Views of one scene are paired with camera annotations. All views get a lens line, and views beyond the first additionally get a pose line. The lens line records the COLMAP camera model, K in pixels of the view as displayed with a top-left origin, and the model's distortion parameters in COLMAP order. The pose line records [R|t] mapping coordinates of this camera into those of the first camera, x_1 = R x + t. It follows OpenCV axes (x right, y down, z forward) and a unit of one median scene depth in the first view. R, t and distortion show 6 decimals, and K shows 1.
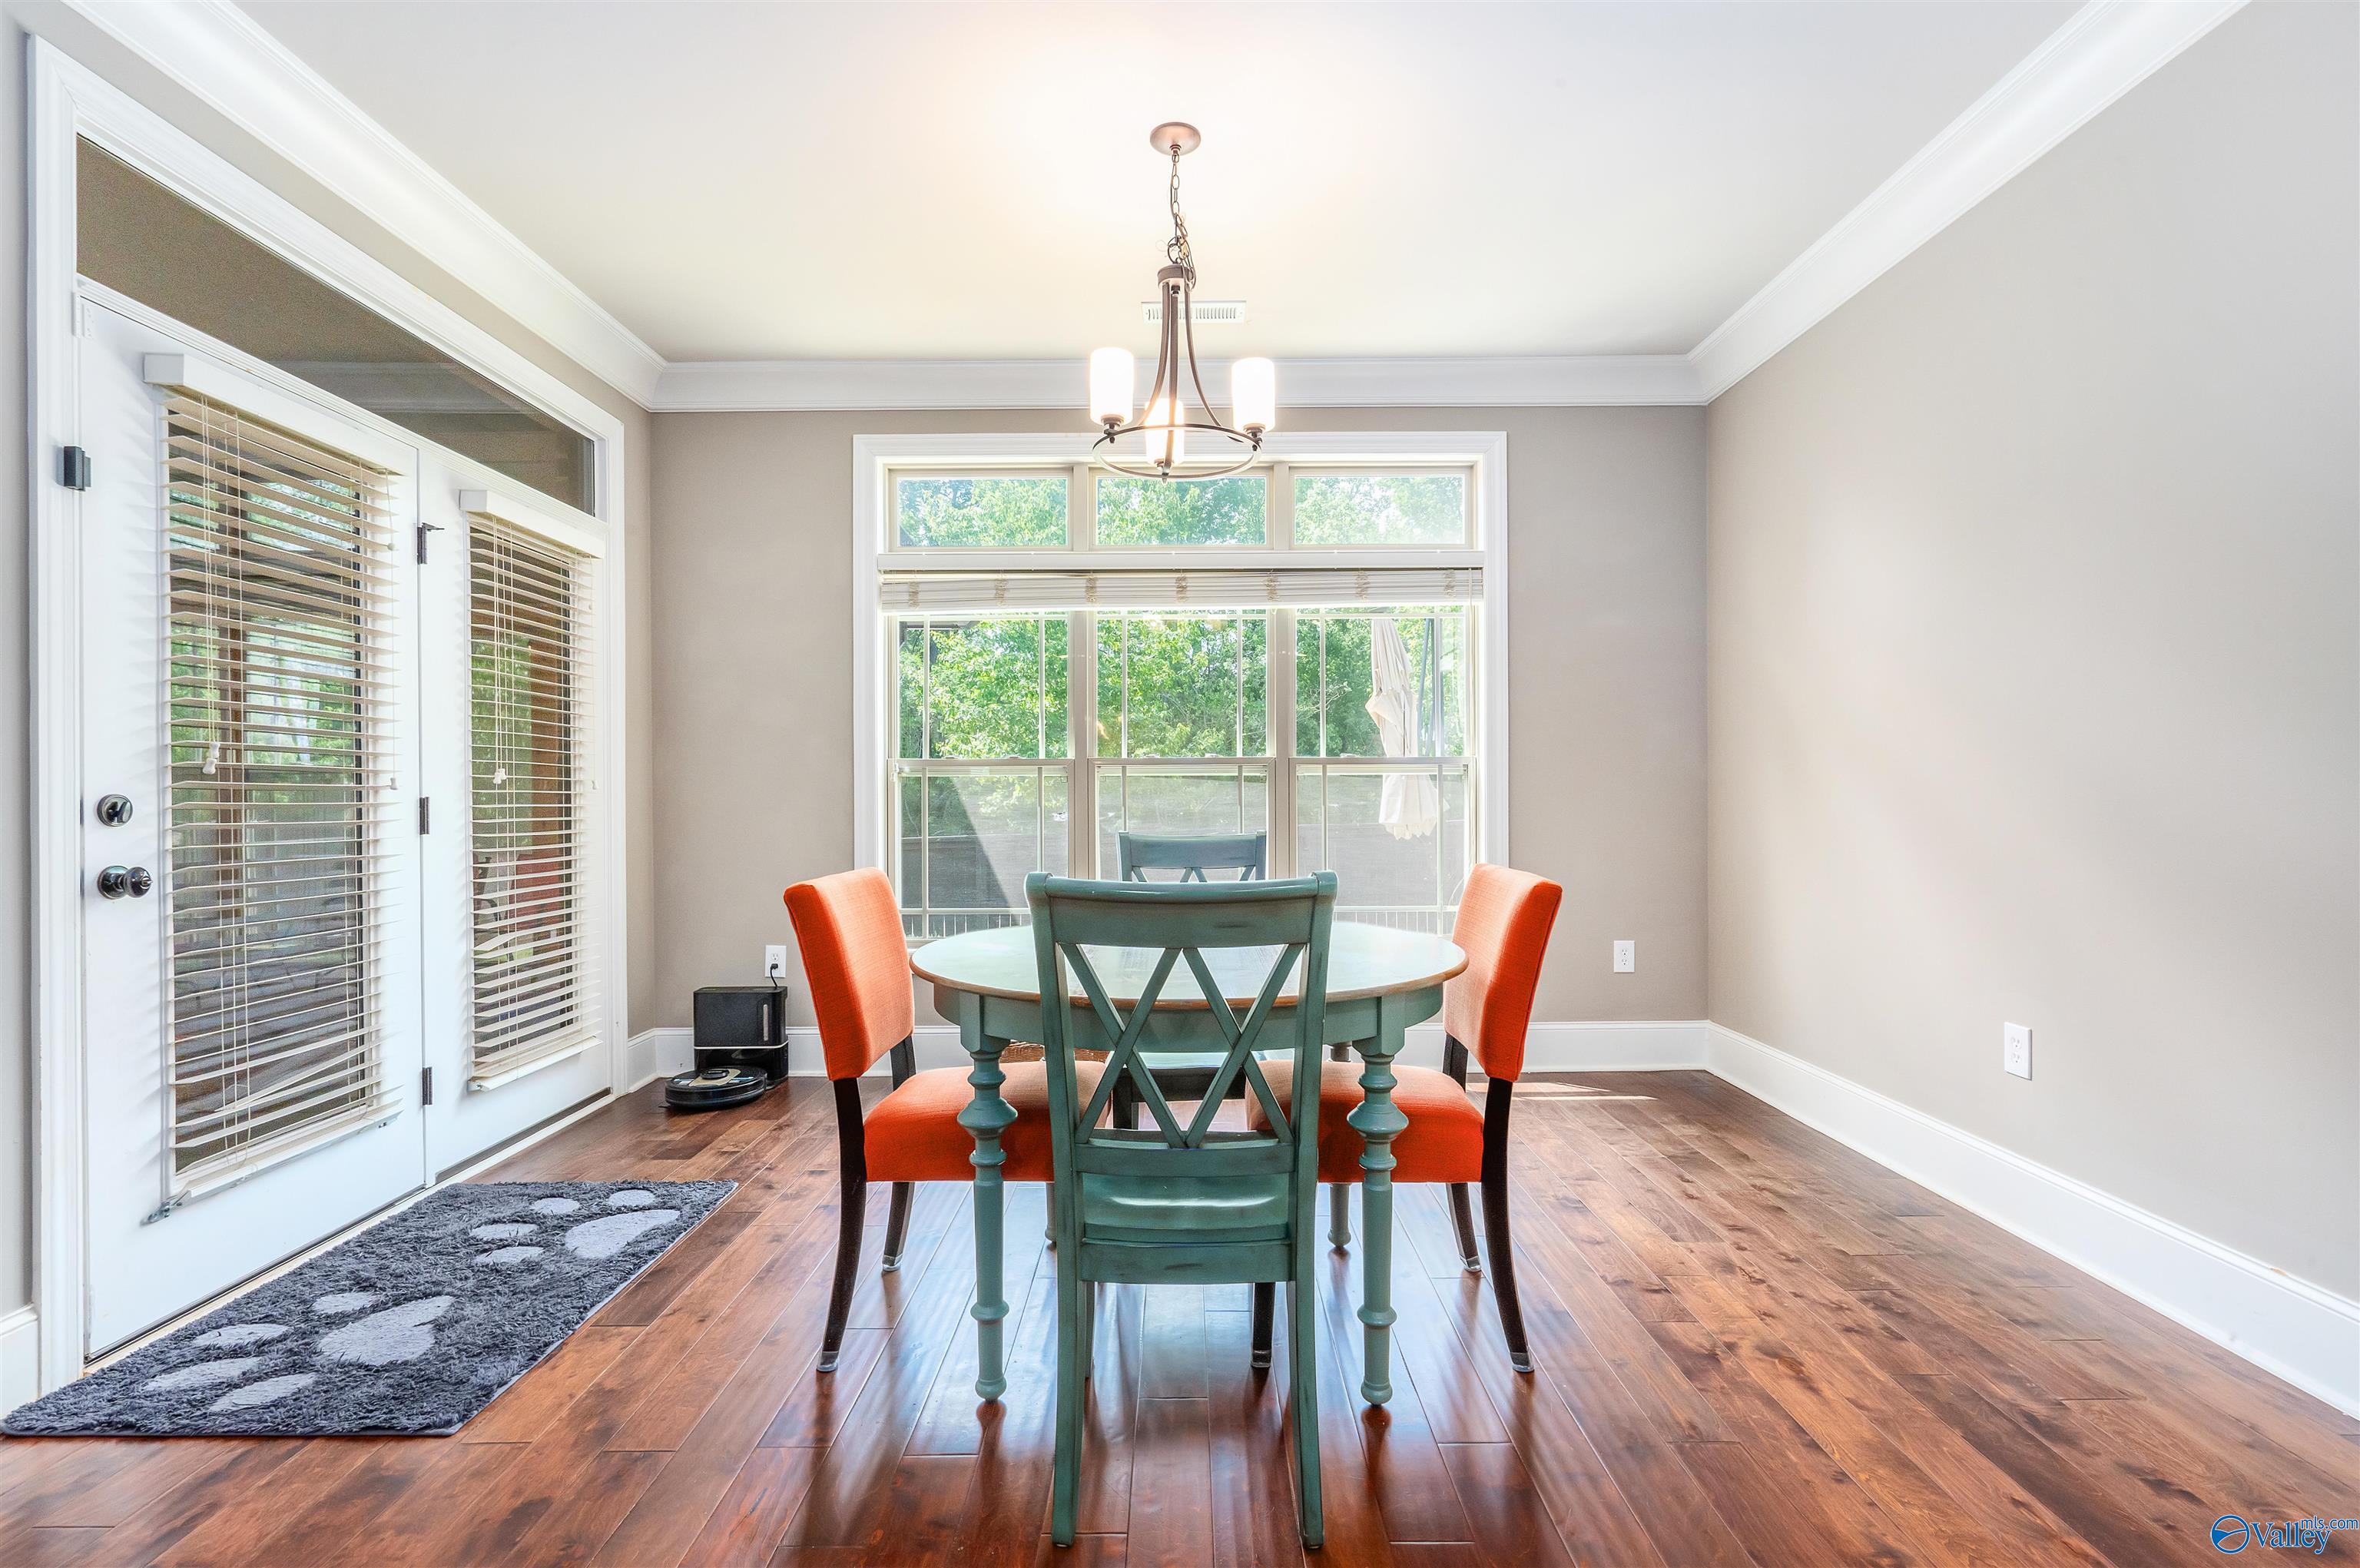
lens RADIAL K [[1039.1, 0, 1193.8], [0, 1039.1, 794.4], [0, 0, 1]] dist [-0.002379, 0.000840]
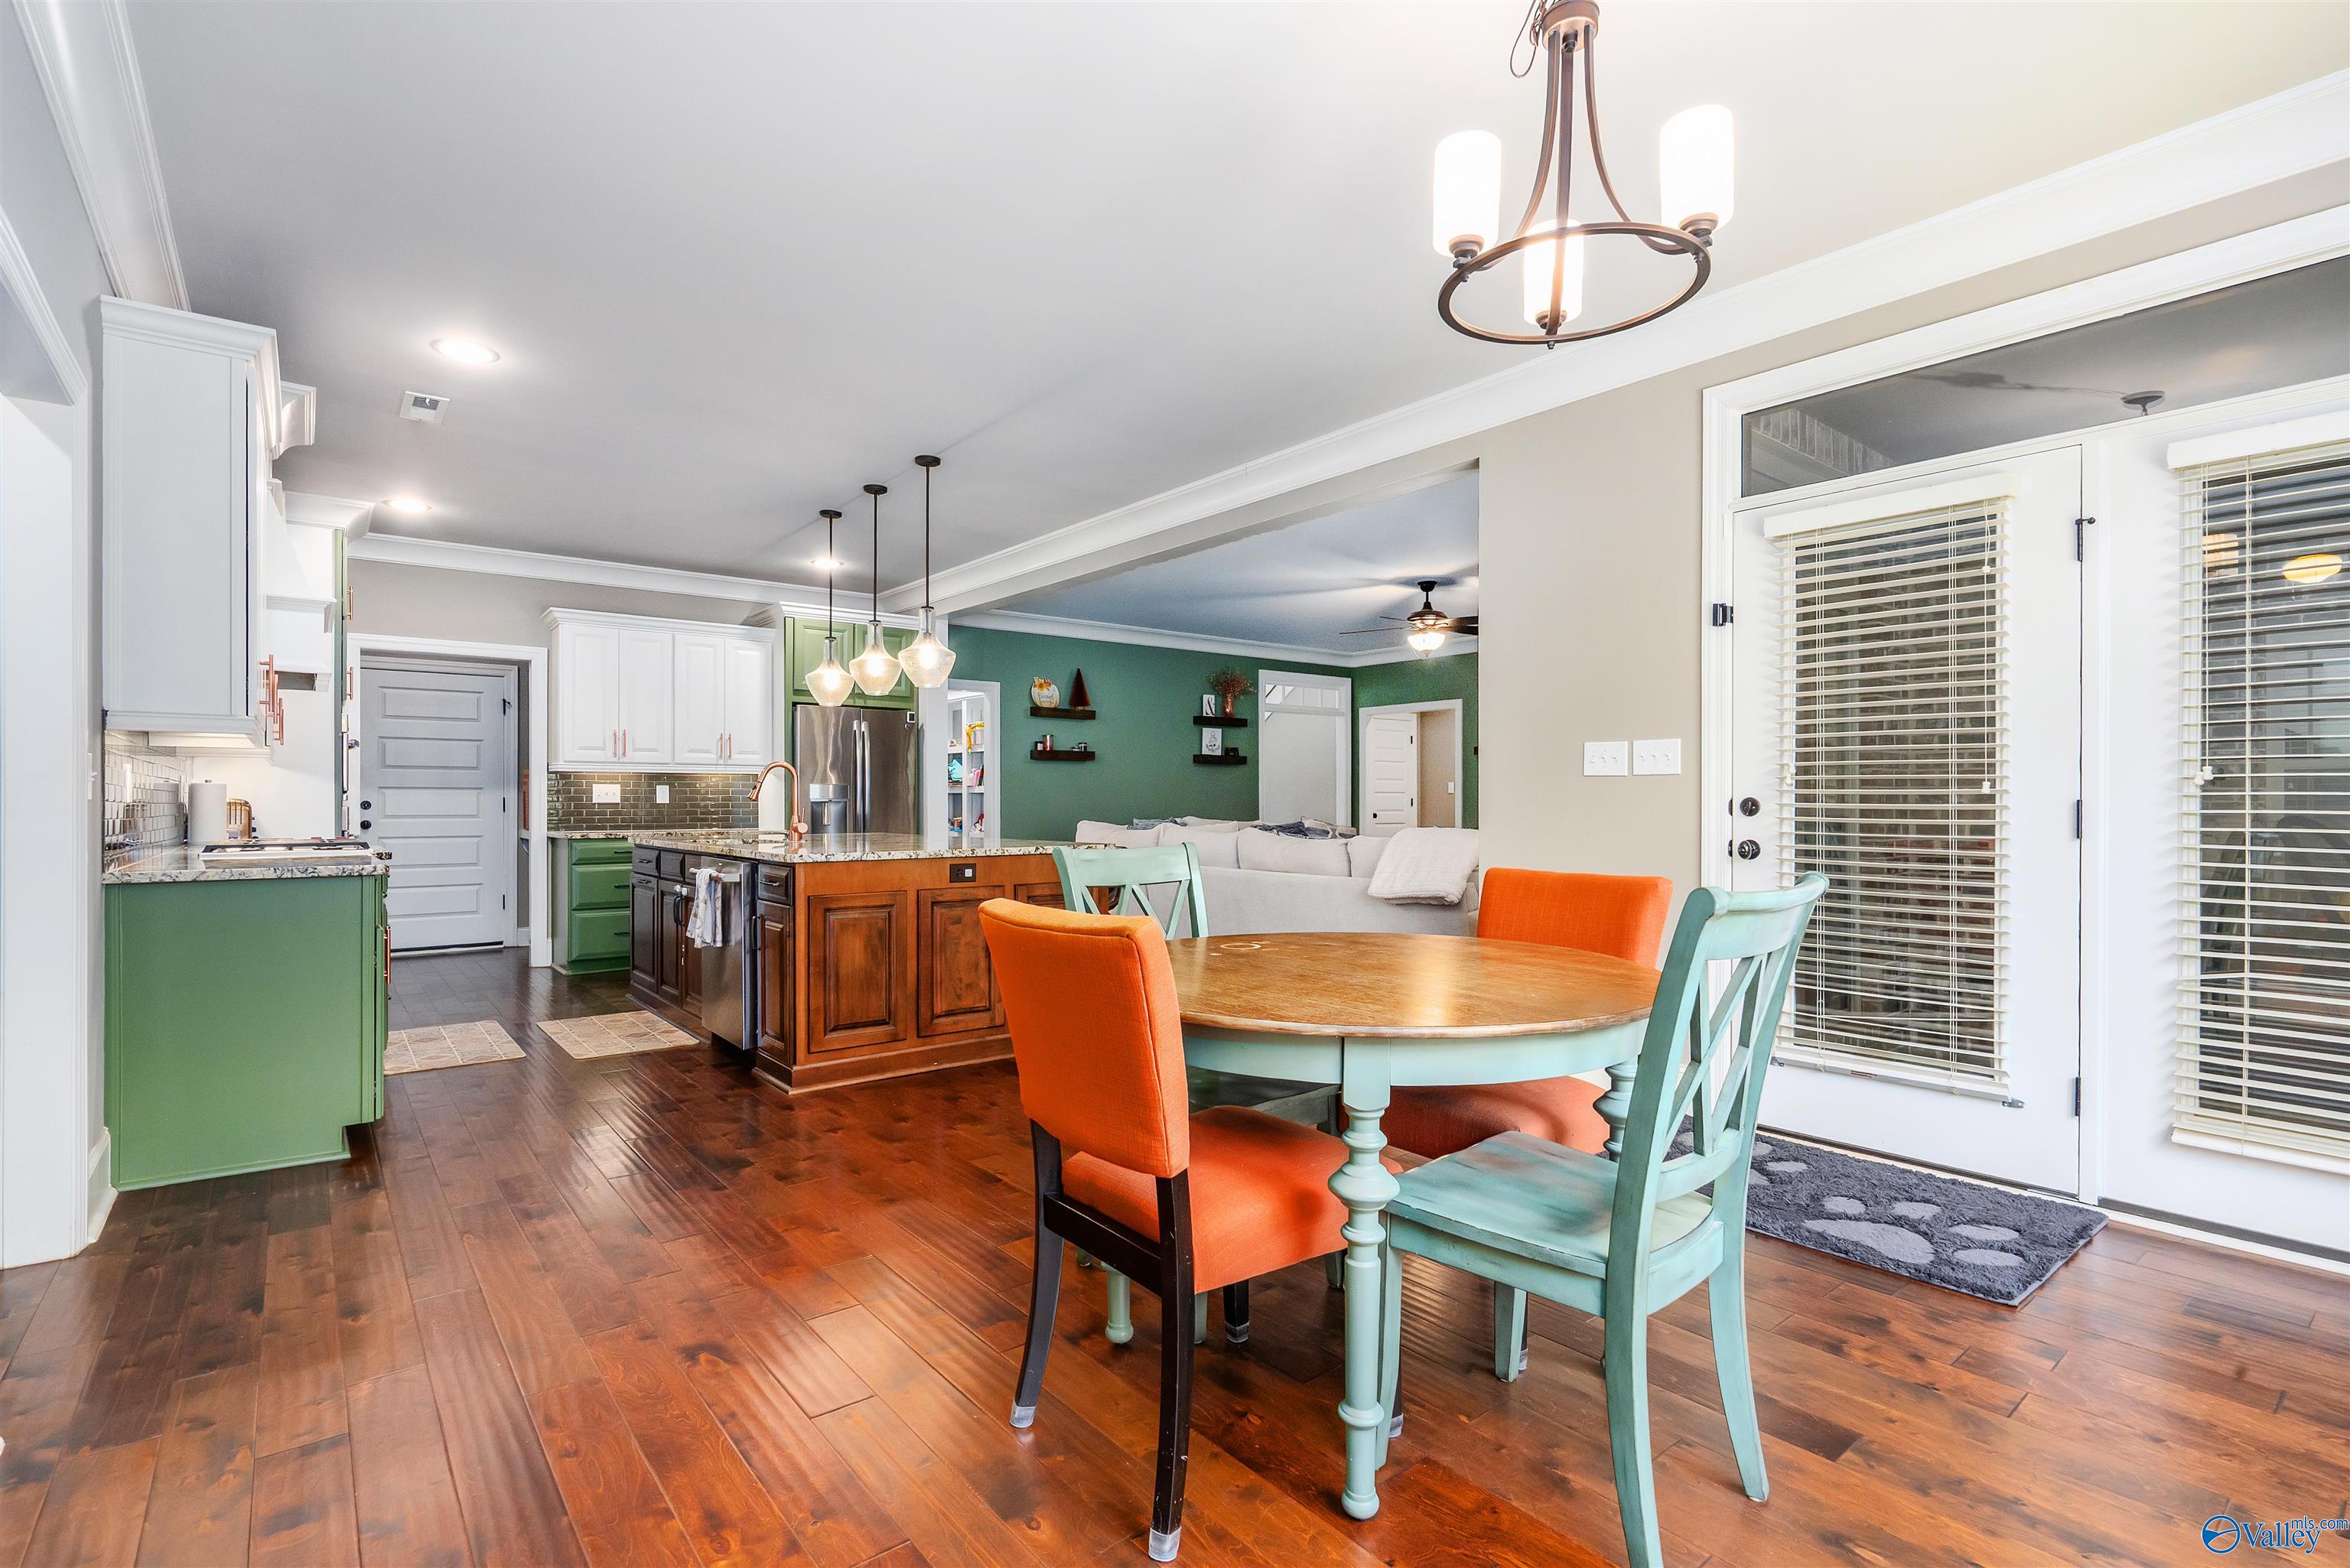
lens RADIAL K [[1034.6, 0, 1188.7], [0, 1034.6, 794.3], [0, 0, 1]] dist [-0.002379, 0.000840]
pose [[-0.759191, 0.001376, -0.650867, 0.604943], [0.001985, 0.999998, -0.000201, -0.004744], [0.650865, -0.001444, -0.759192, 1.364861]]
